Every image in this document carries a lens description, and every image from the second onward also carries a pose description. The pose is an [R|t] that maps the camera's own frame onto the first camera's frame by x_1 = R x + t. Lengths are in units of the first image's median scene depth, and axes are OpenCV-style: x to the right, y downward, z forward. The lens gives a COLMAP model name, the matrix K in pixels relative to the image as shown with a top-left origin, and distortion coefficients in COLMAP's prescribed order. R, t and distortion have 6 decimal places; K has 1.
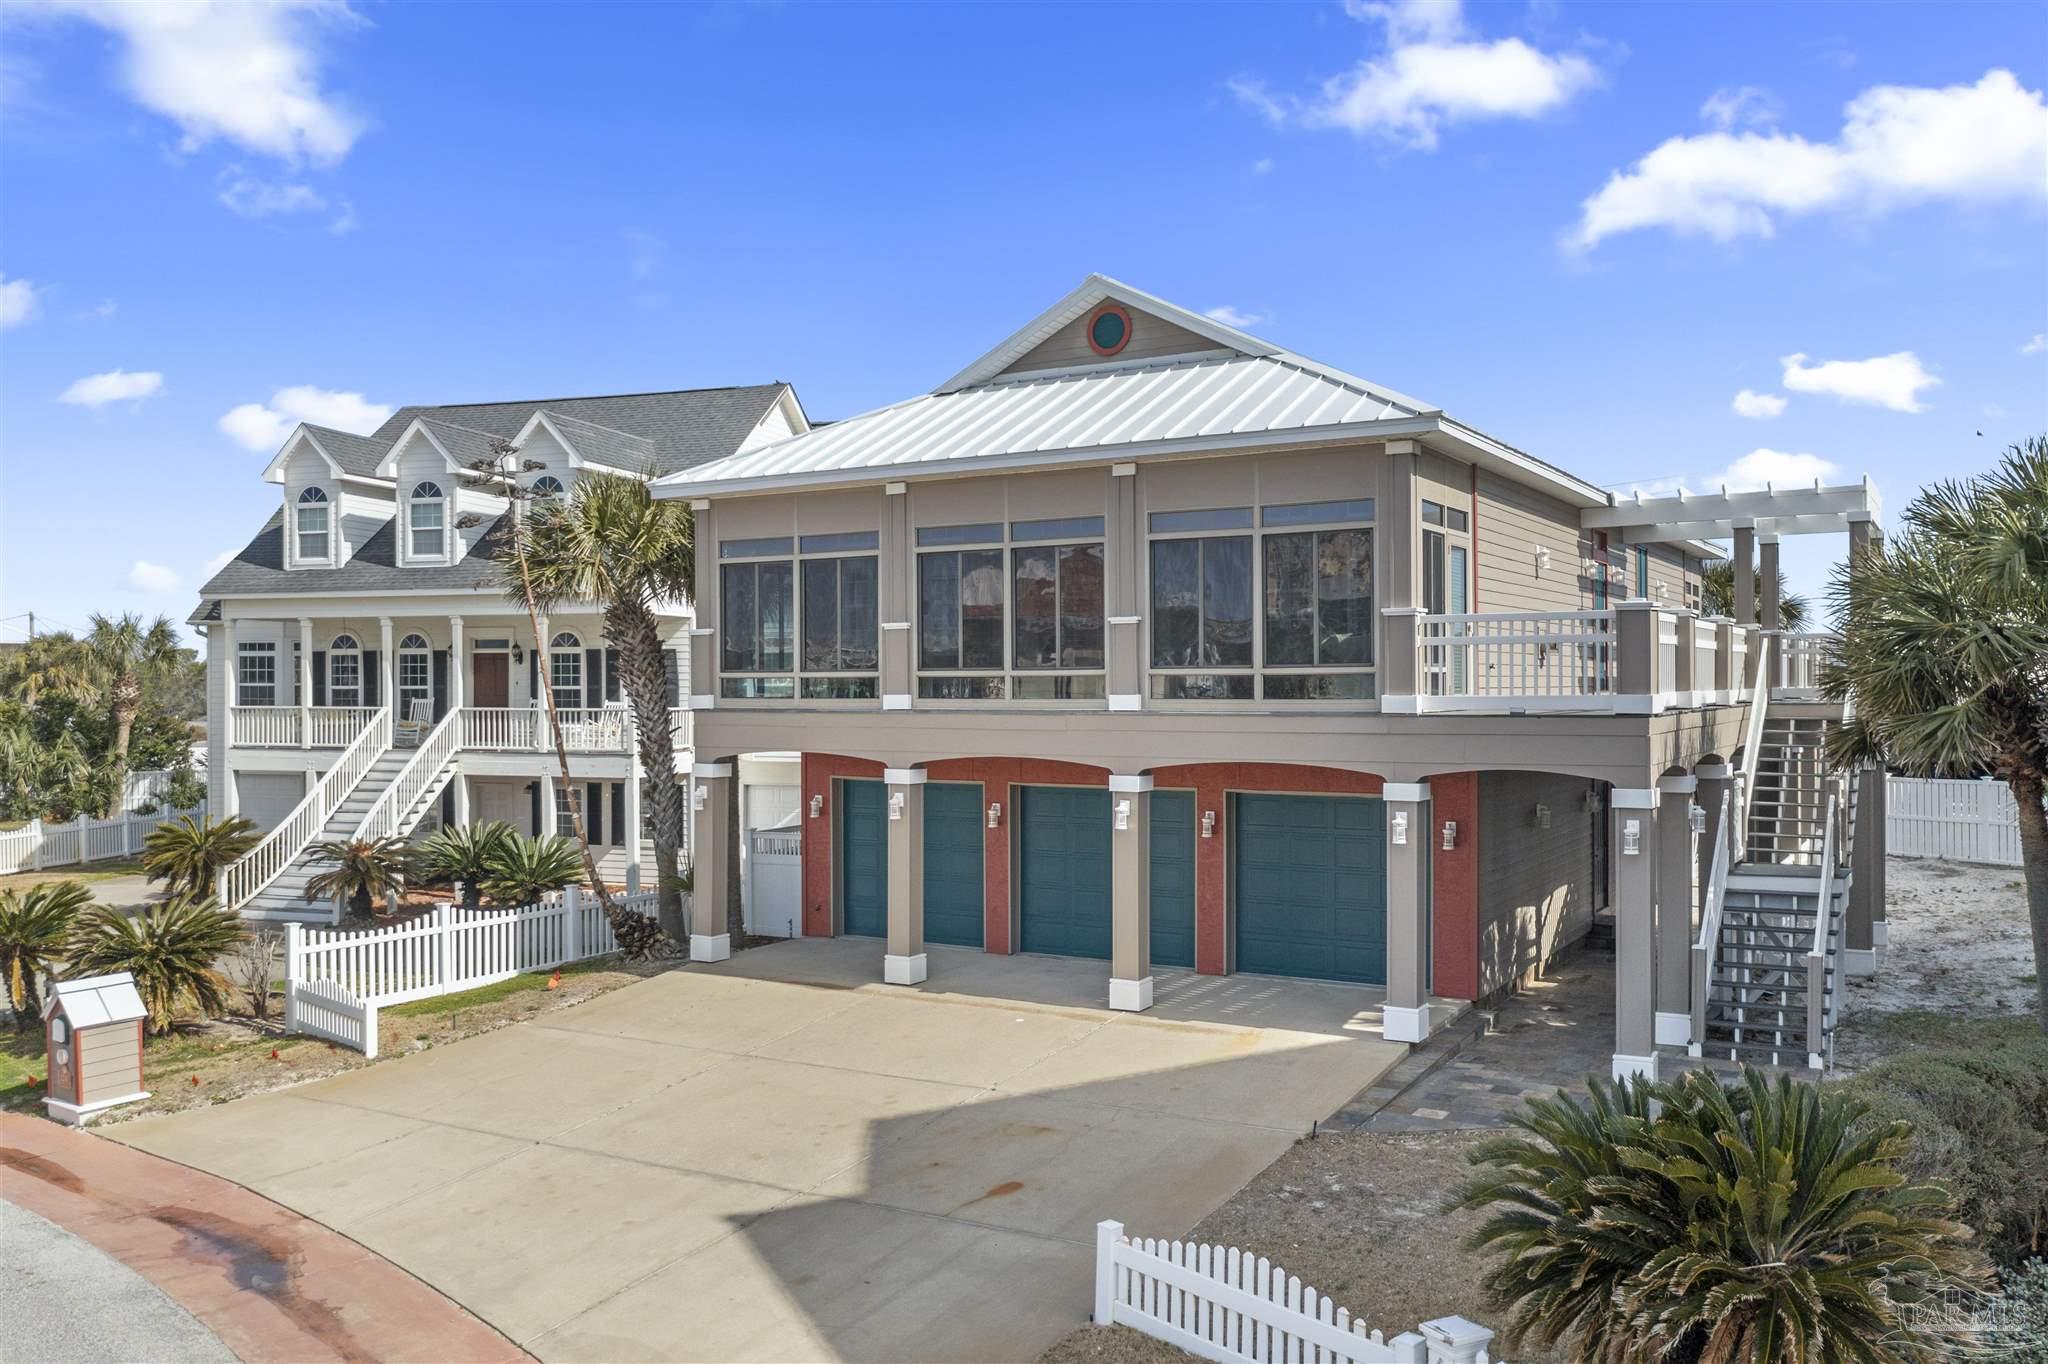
lens RADIAL K [[1614.8, 0, 1026.0], [0, 1614.8, 686.9], [0, 0, 1]] dist [-0.027437, -0.014038]
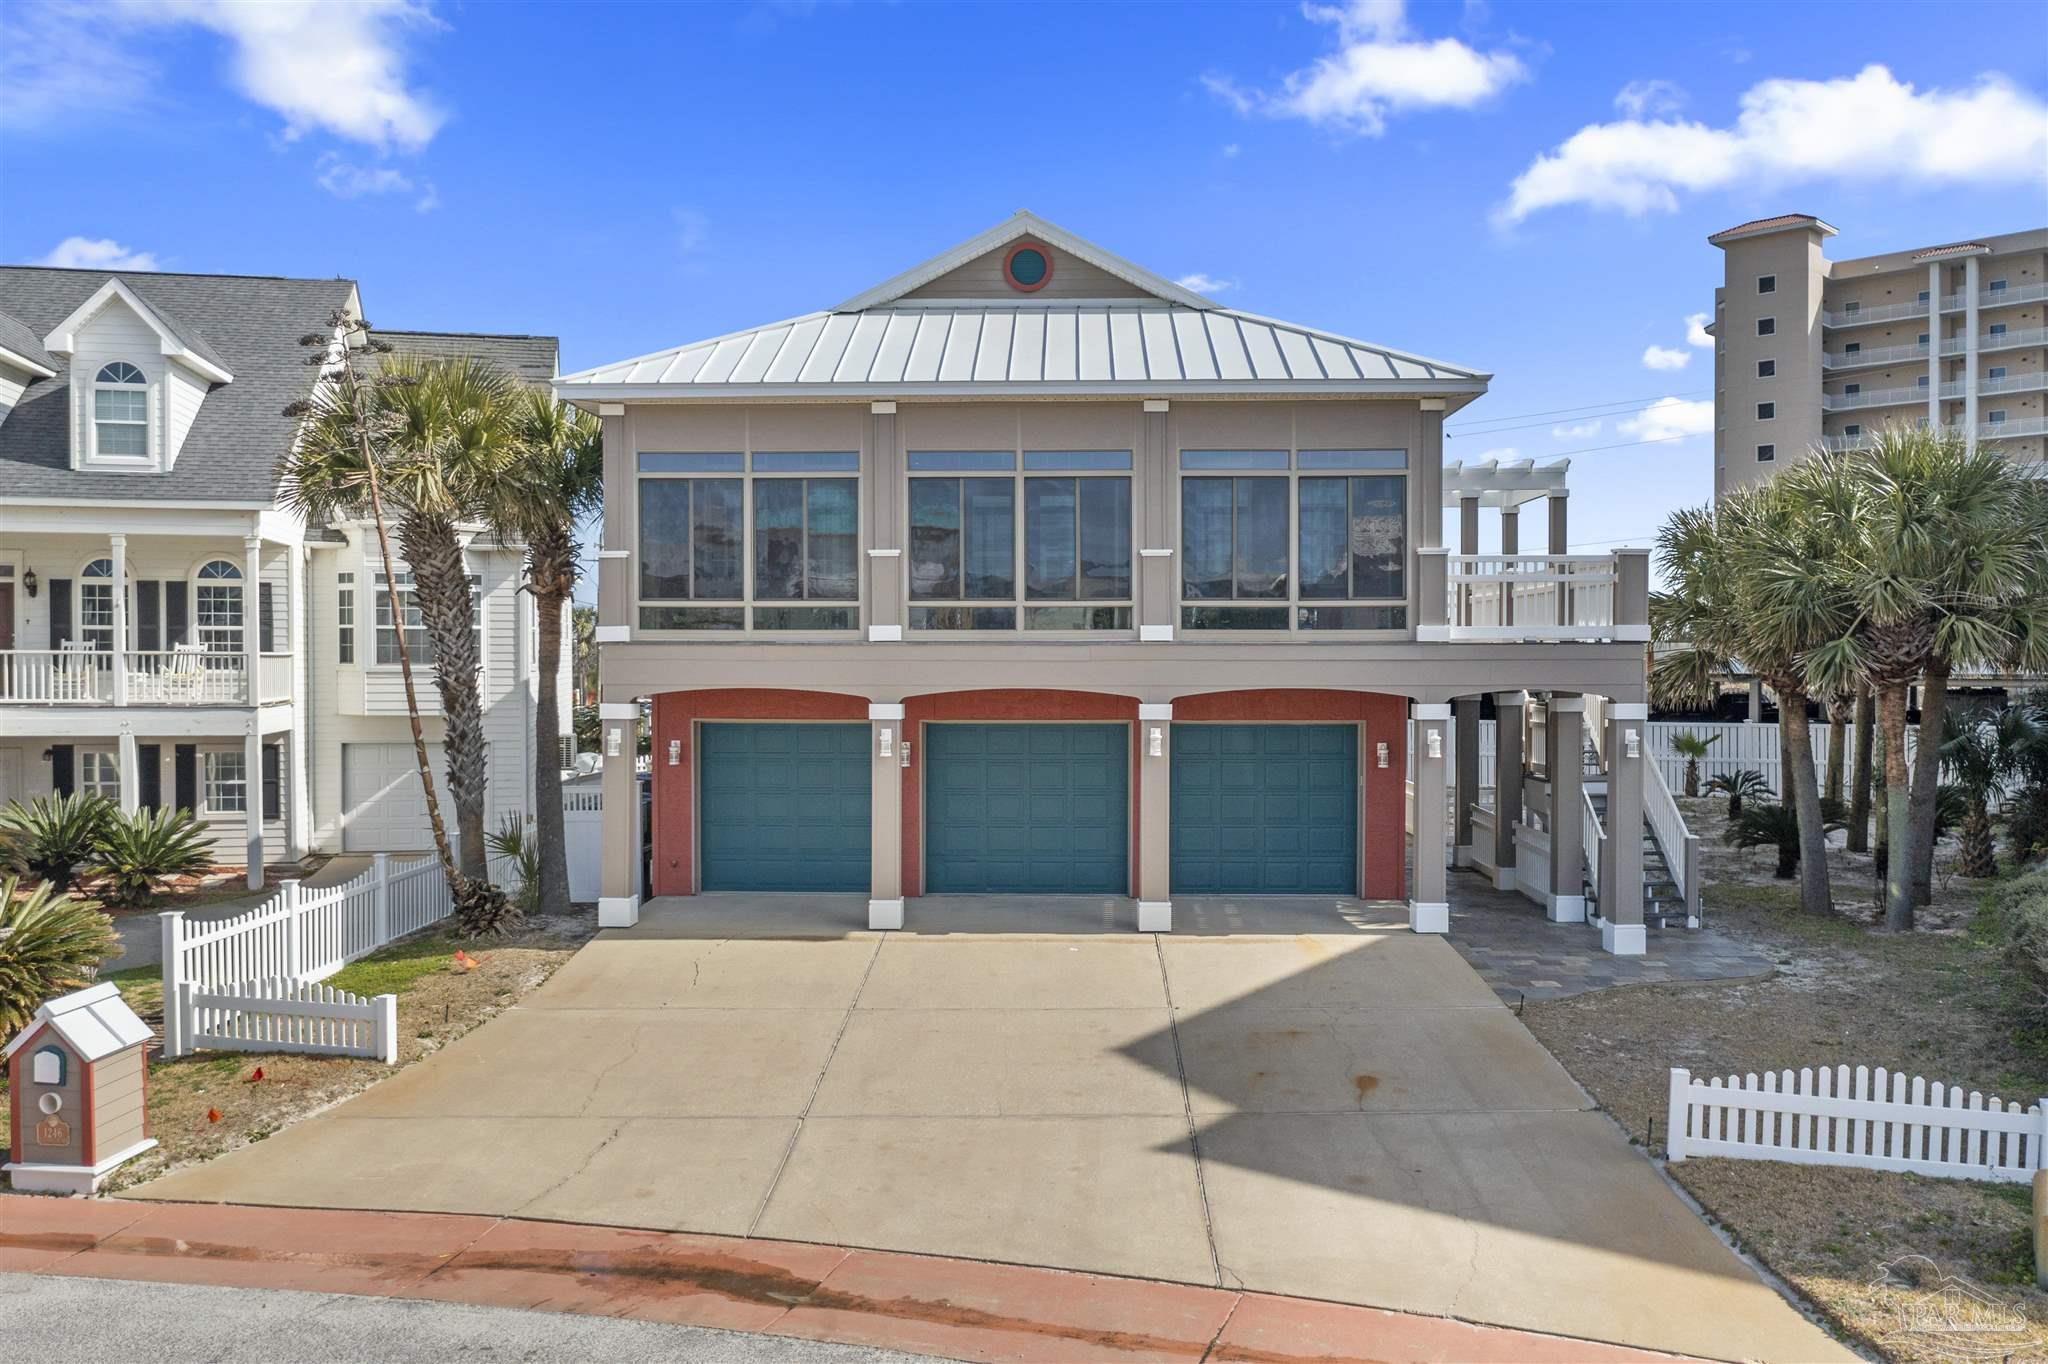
lens RADIAL K [[1614.8, 0, 1094.1], [0, 1614.8, 663.8], [0, 0, 1]] dist [-0.027437, -0.014038]
pose [[0.874268, -0.002122, 0.485438, -0.507108], [-0.002593, 0.999956, 0.009041, 0.021667], [-0.485436, -0.009163, 0.874224, 0.126715]]
